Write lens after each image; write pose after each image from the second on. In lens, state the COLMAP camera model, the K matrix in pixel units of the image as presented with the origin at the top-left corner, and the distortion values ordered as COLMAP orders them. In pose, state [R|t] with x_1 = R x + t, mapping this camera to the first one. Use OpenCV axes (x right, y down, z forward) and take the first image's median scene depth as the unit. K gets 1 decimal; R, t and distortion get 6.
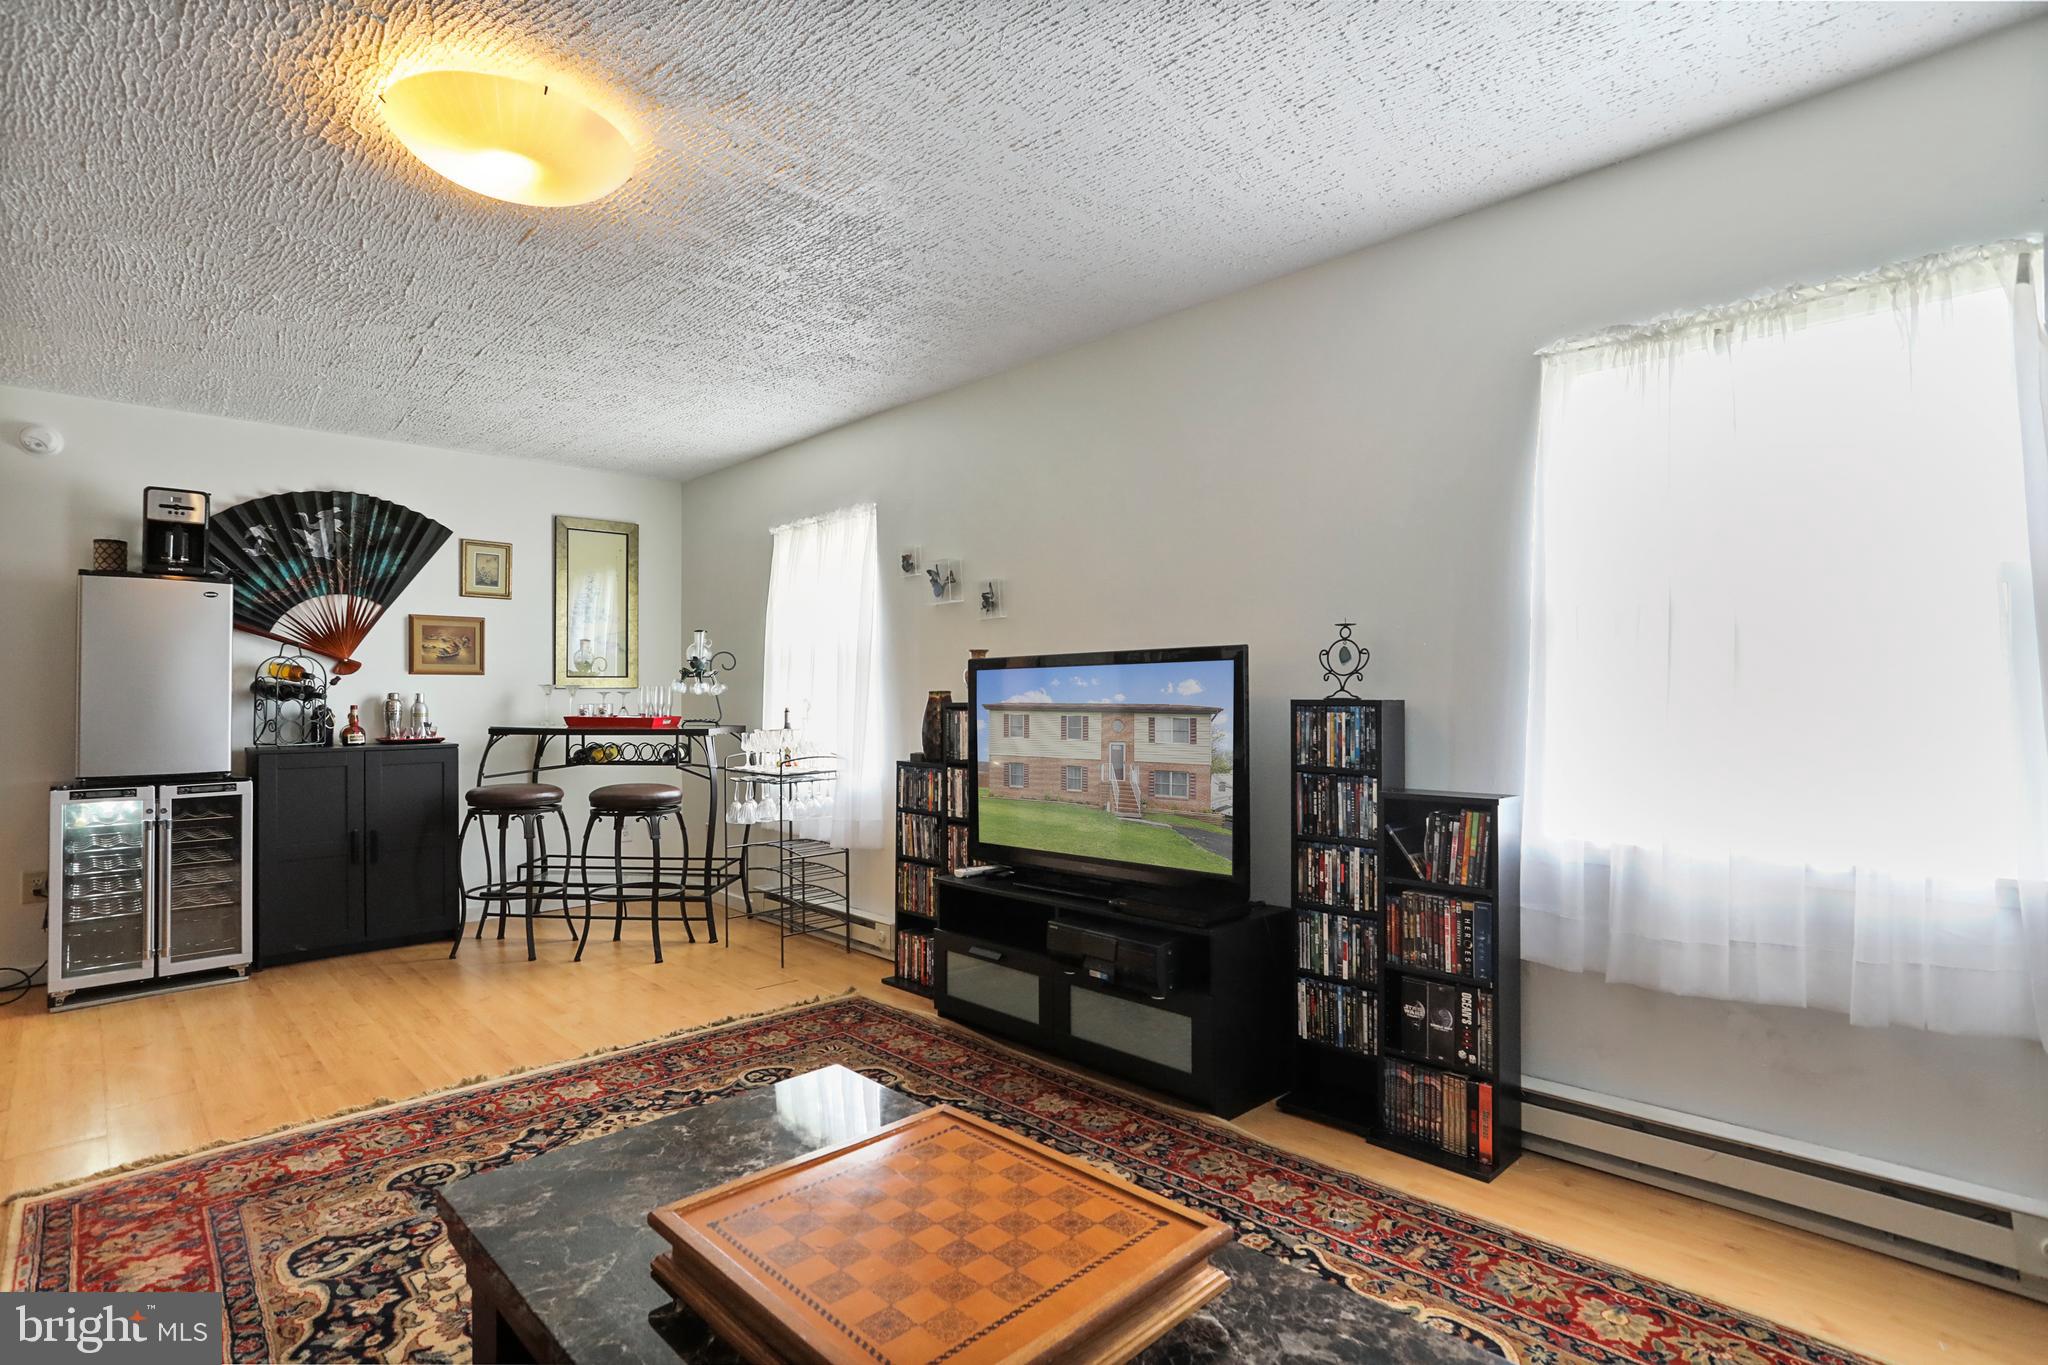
lens RADIAL K [[1020.8, 0, 1024.0], [0, 1020.8, 682.5], [0, 0, 1]] dist [-0.038310, 0.024216]
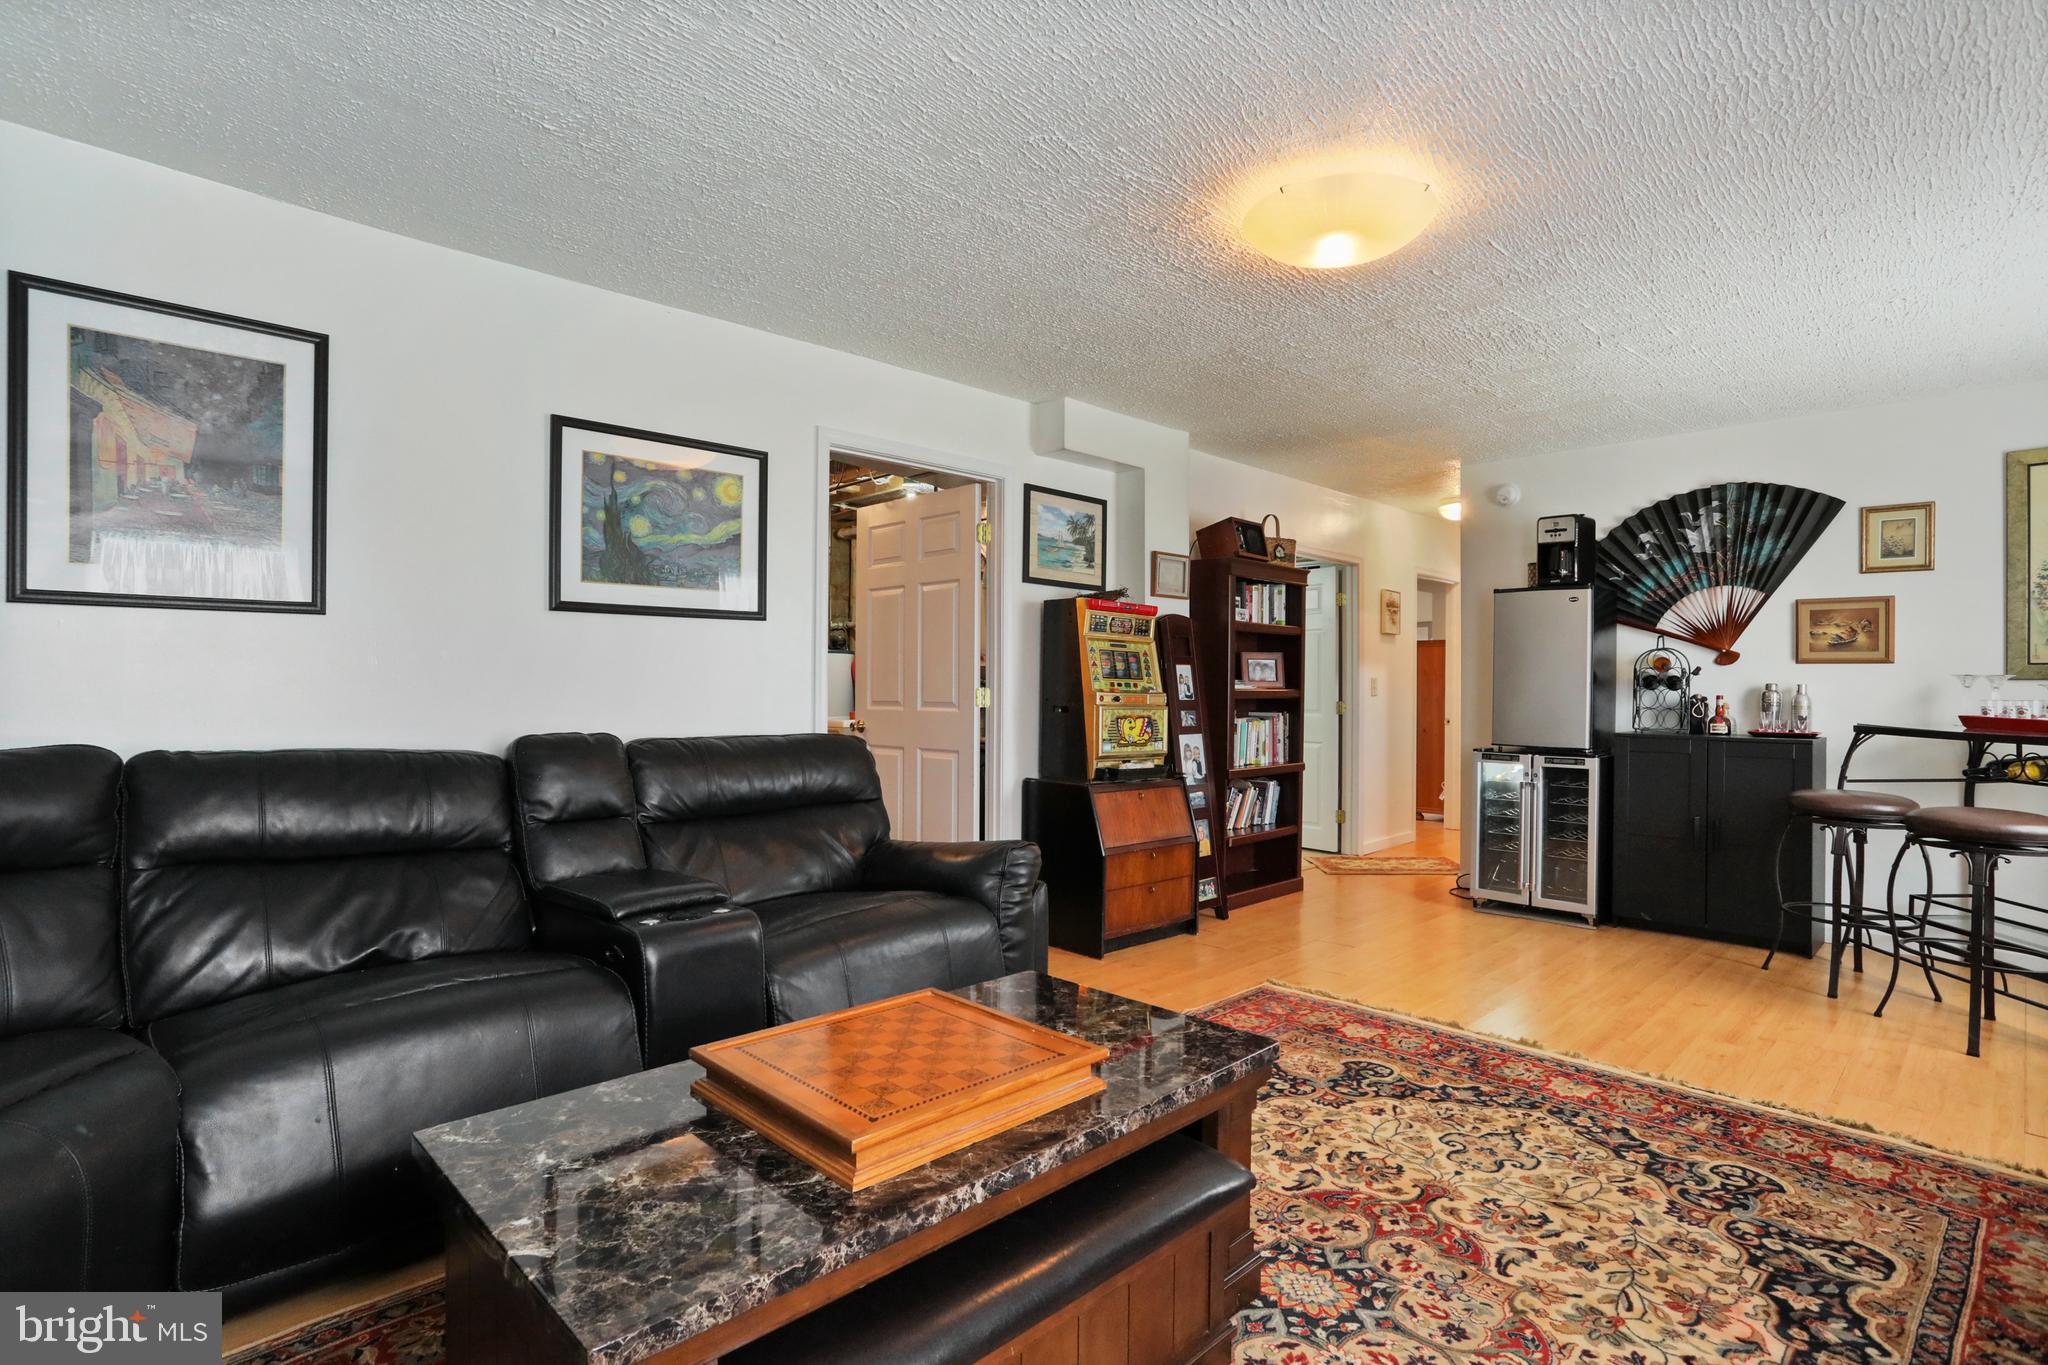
lens RADIAL K [[1020.8, 0, 1024.0], [0, 1020.8, 682.5], [0, 0, 1]] dist [-0.038310, 0.024216]
pose [[-0.003381, 0.005236, -0.999981, 0.391108], [0.001691, 0.999985, 0.005230, 0.003818], [0.999993, -0.001673, -0.003390, 0.347170]]
